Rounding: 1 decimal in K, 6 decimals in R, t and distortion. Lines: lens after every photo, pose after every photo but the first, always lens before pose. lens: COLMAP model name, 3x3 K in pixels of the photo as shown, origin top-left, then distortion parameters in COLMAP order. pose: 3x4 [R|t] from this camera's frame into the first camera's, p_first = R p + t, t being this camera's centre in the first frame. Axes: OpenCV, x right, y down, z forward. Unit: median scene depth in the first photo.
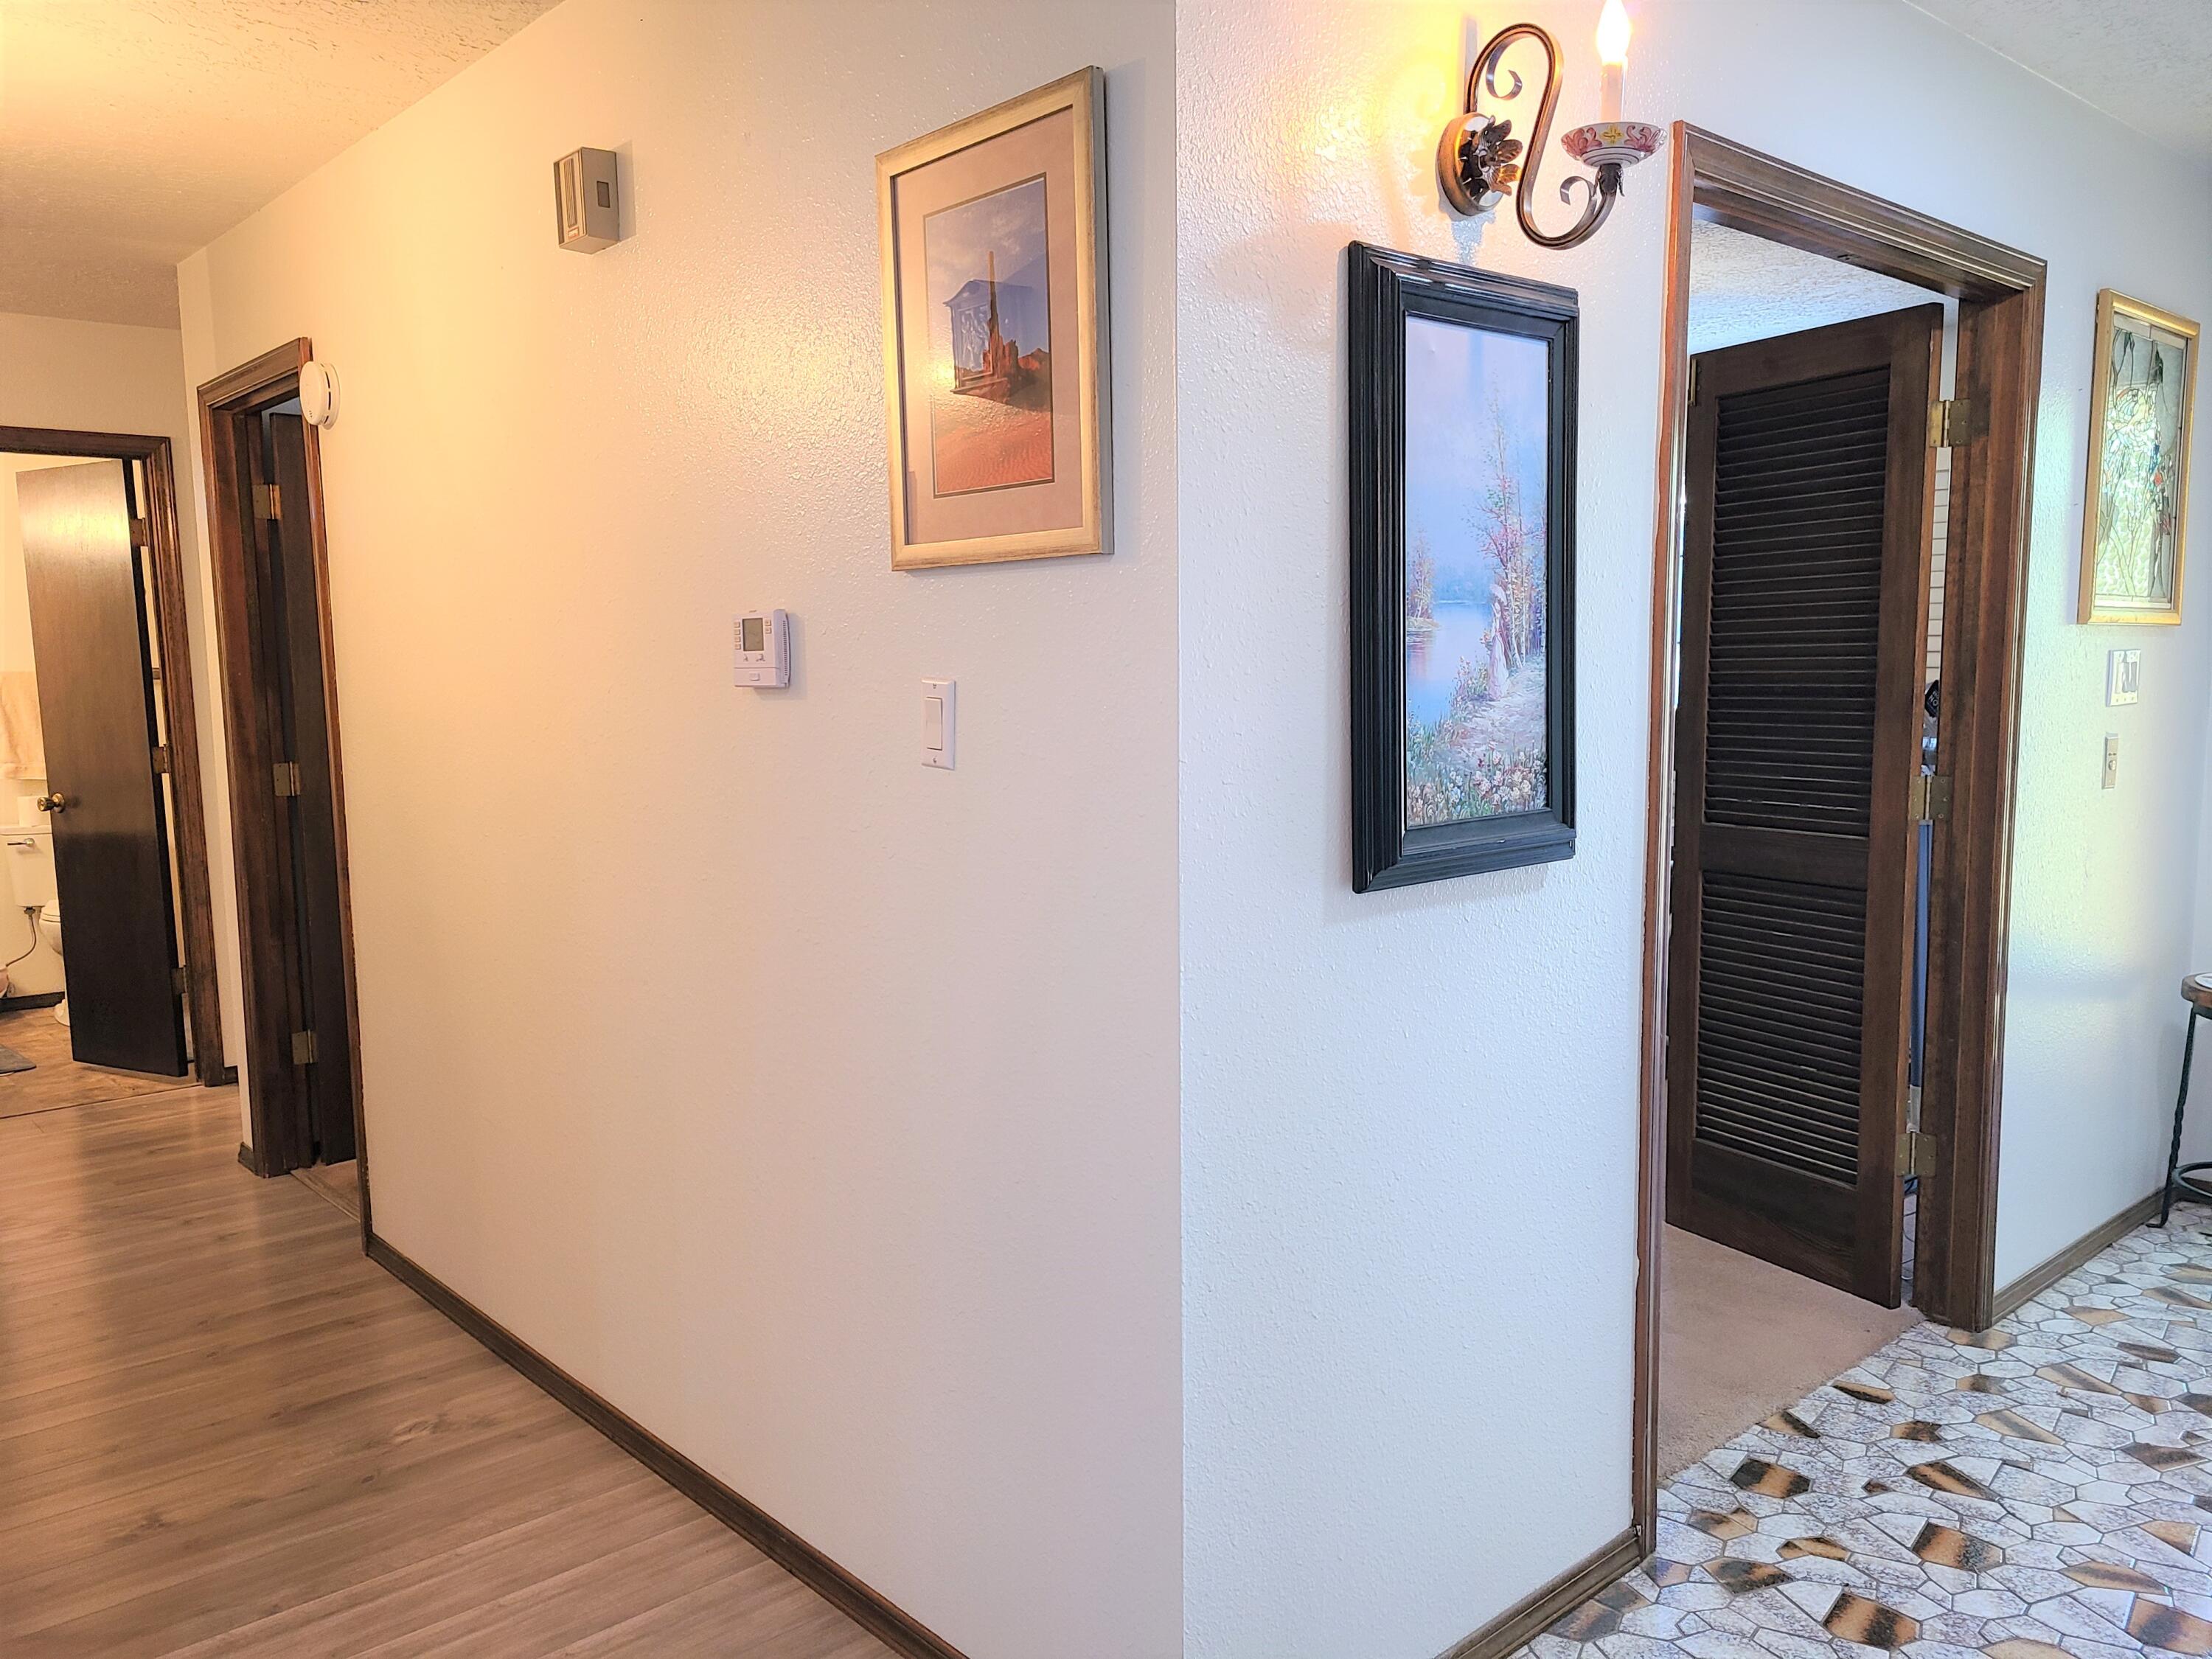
lens RADIAL K [[1656.0, 0, 1093.1], [0, 1656.0, 843.2], [0, 0, 1]] dist [0.064589, -0.055335]
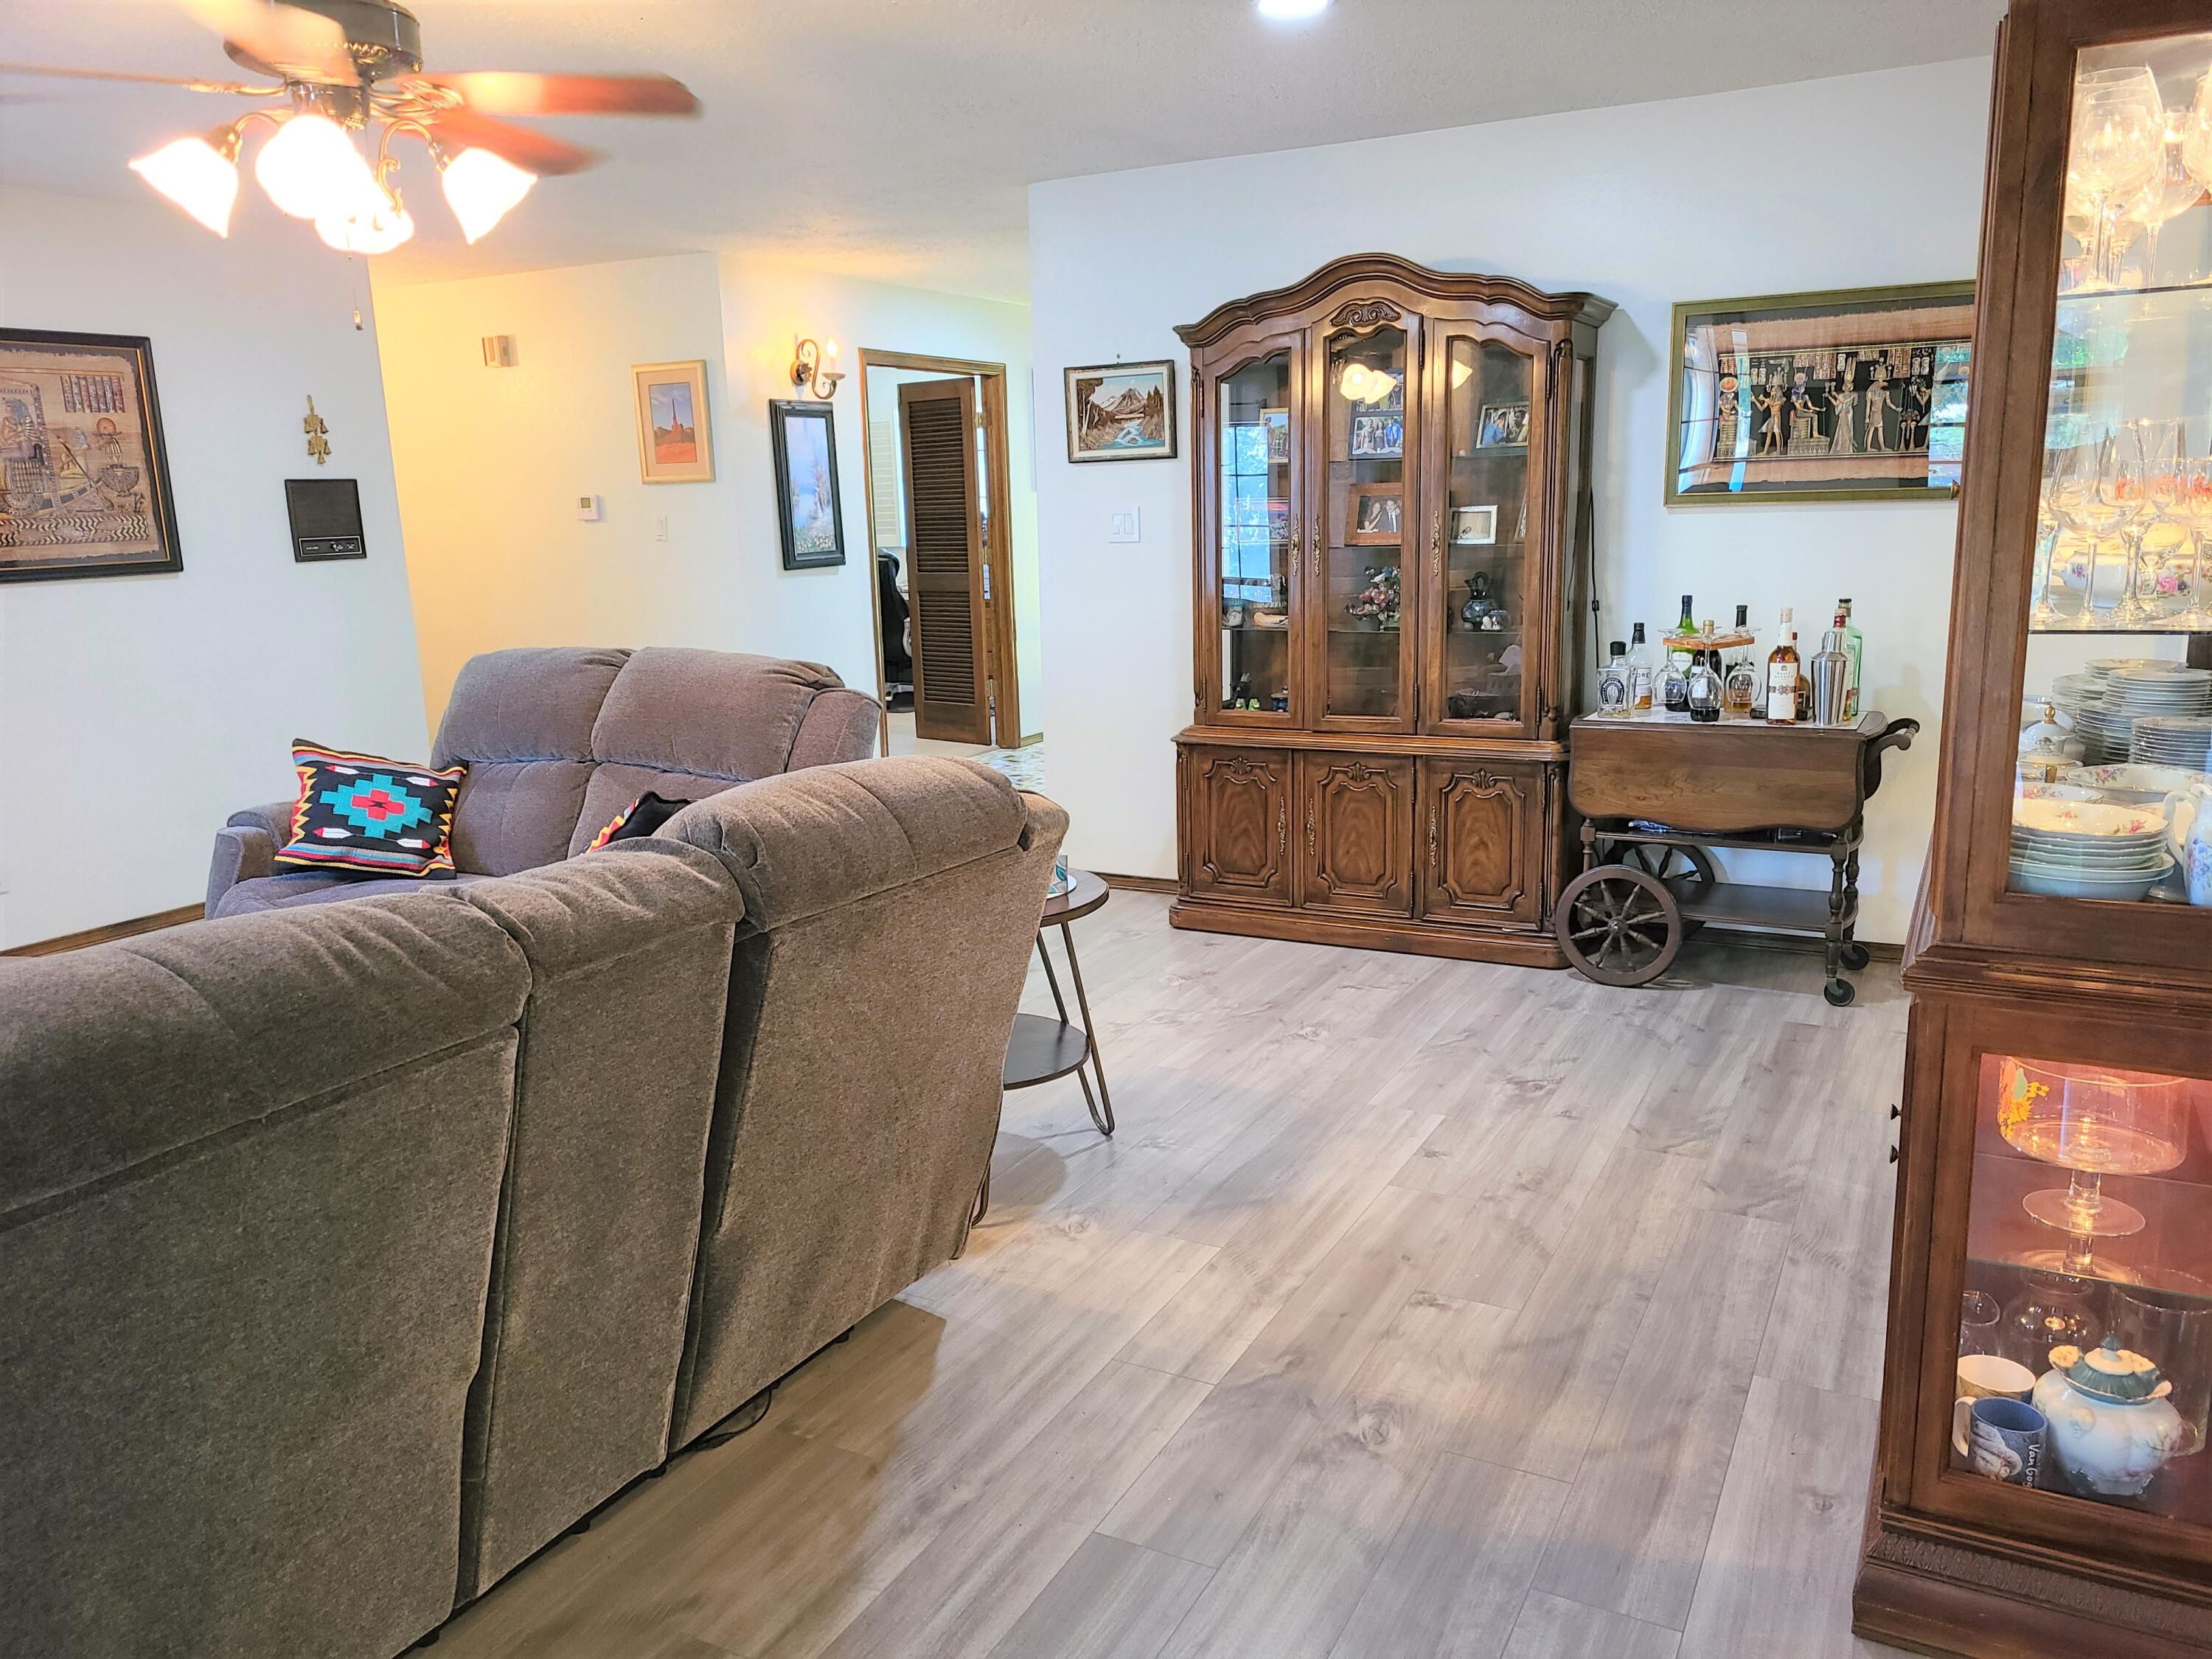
lens RADIAL K [[1656.0, 0, 1116.0], [0, 1656.0, 838.0], [0, 0, 1]] dist [0.064589, -0.055335]
pose [[0.932323, -0.086791, 0.351057, -0.420372], [0.057284, 0.993960, 0.093602, 0.260951], [-0.357060, -0.067157, 0.931664, -2.291058]]
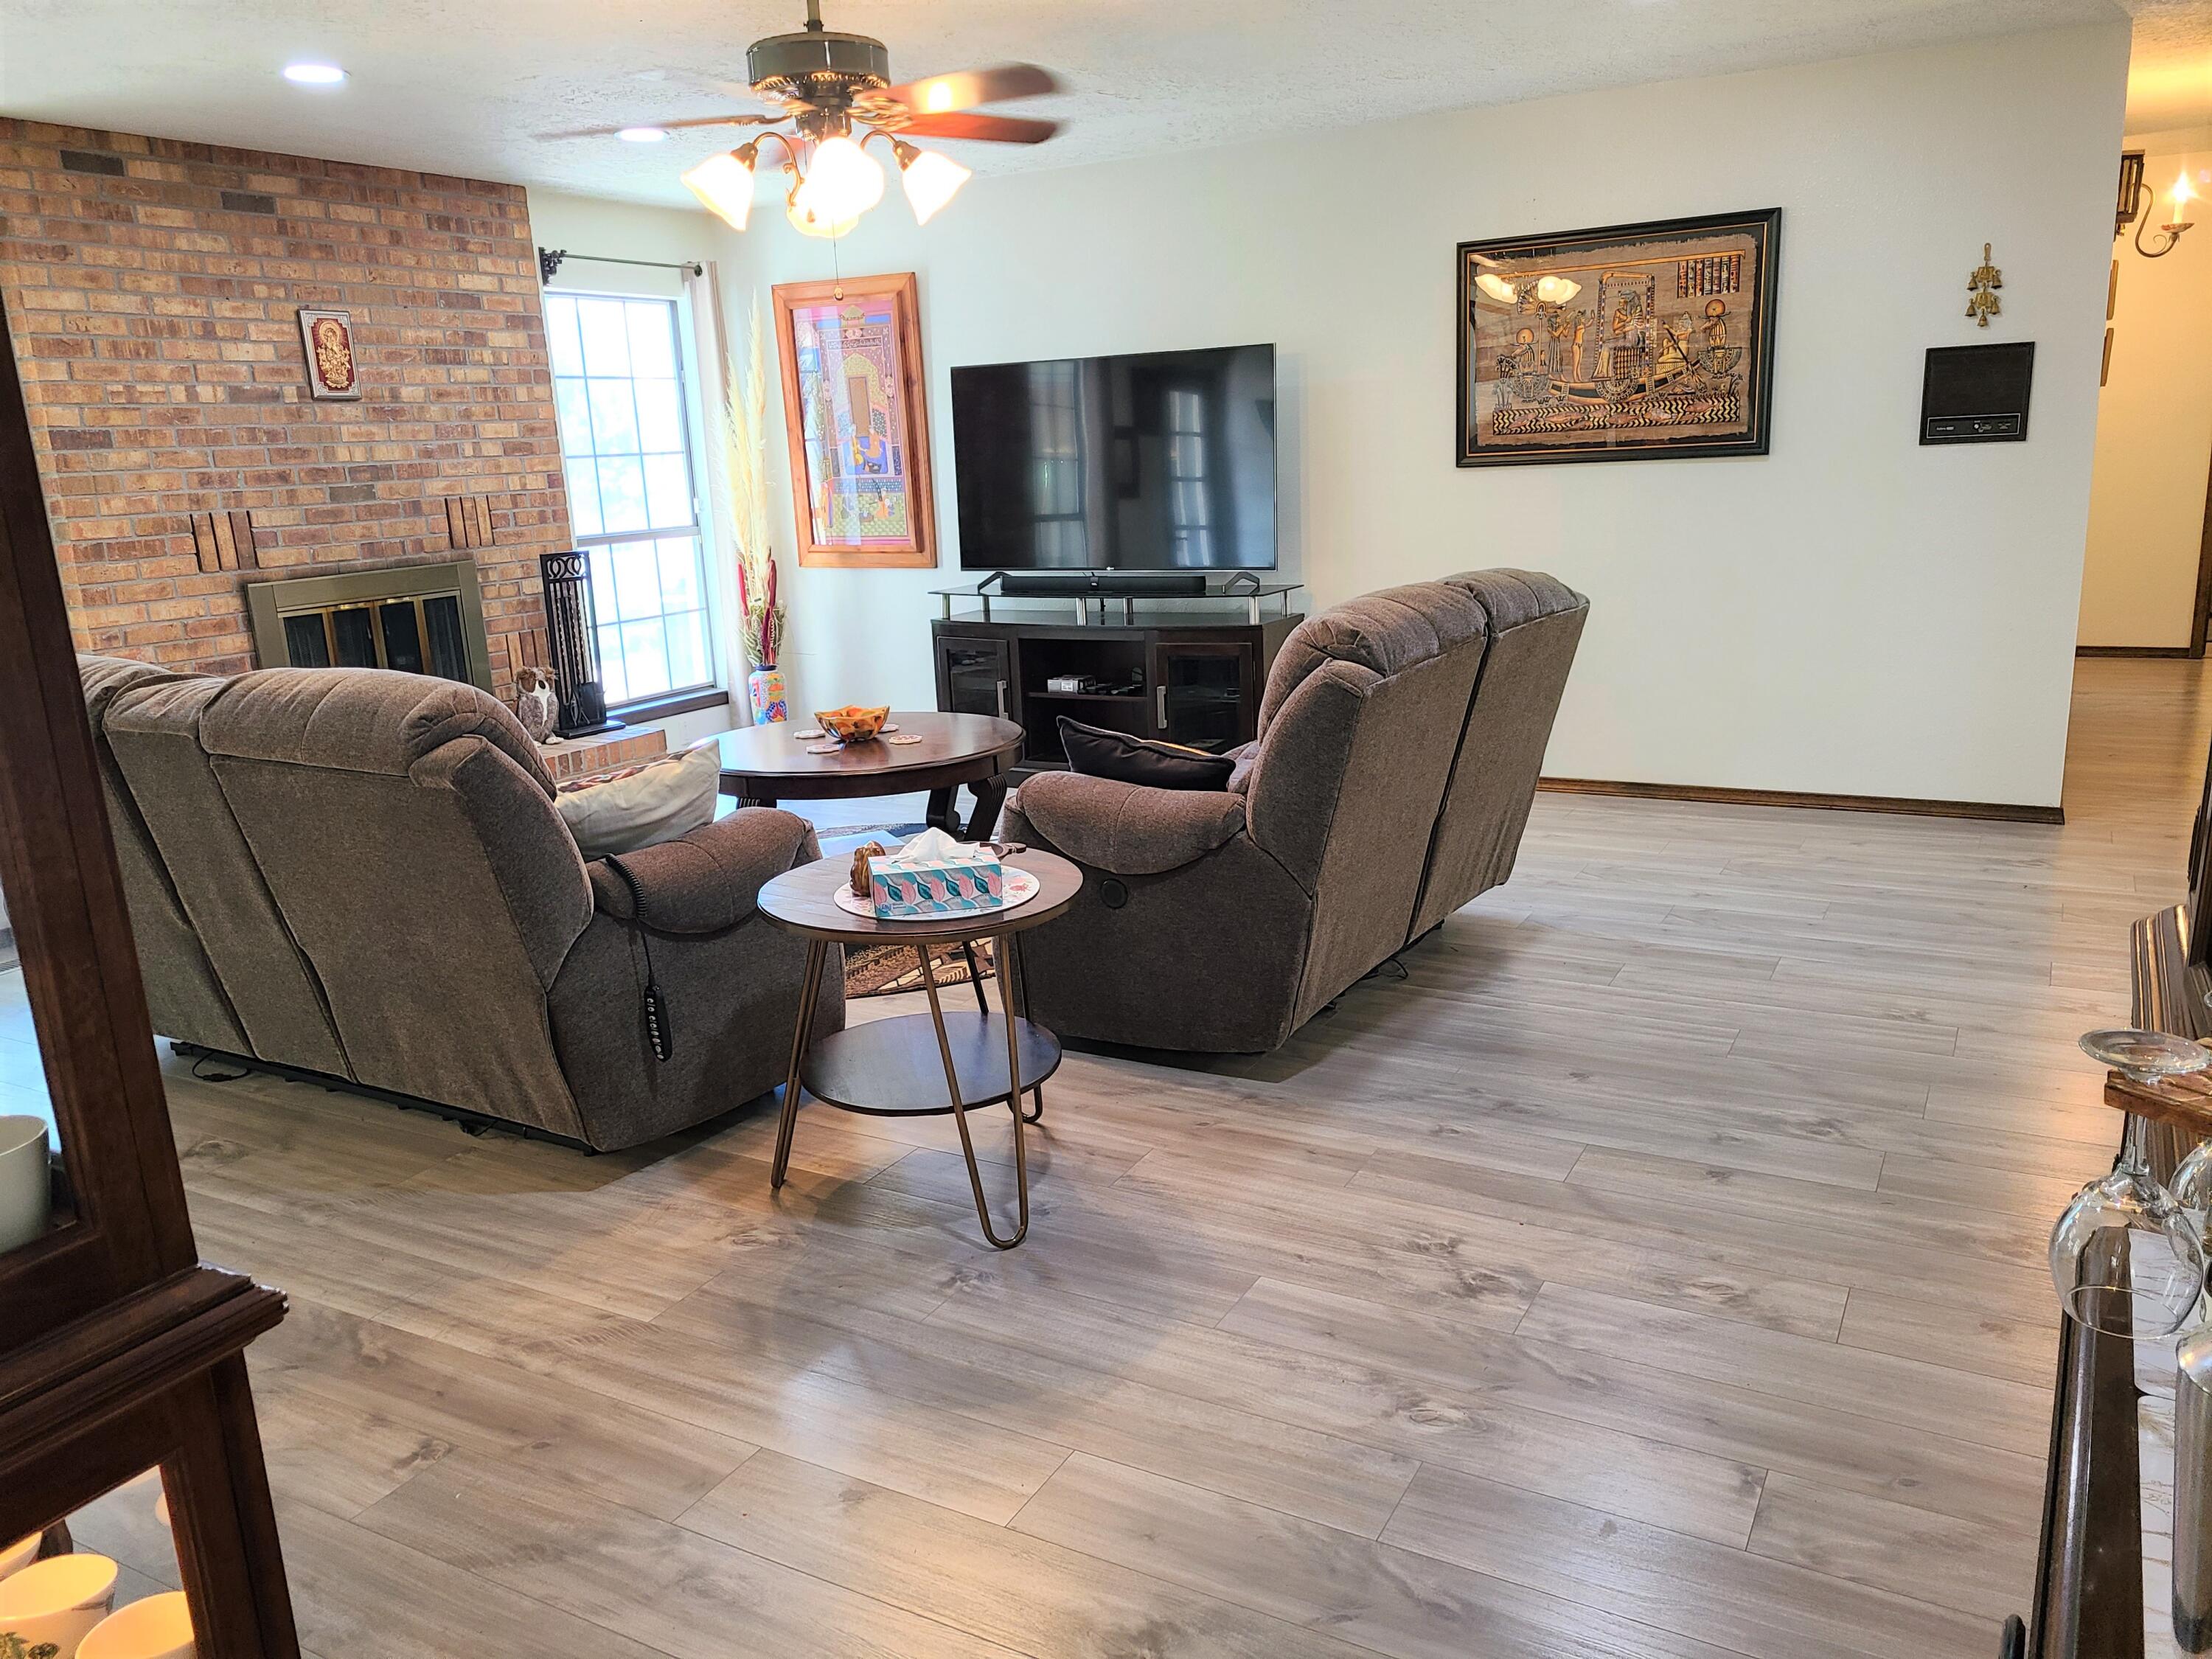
lens RADIAL K [[1656.0, 0, 1092.7], [0, 1656.0, 845.5], [0, 0, 1]] dist [0.064589, -0.055335]
pose [[0.331984, 0.230152, -0.914777, 1.141687], [-0.067518, 0.973088, 0.220319, 0.112721], [0.940866, -0.011378, 0.338589, -1.245665]]
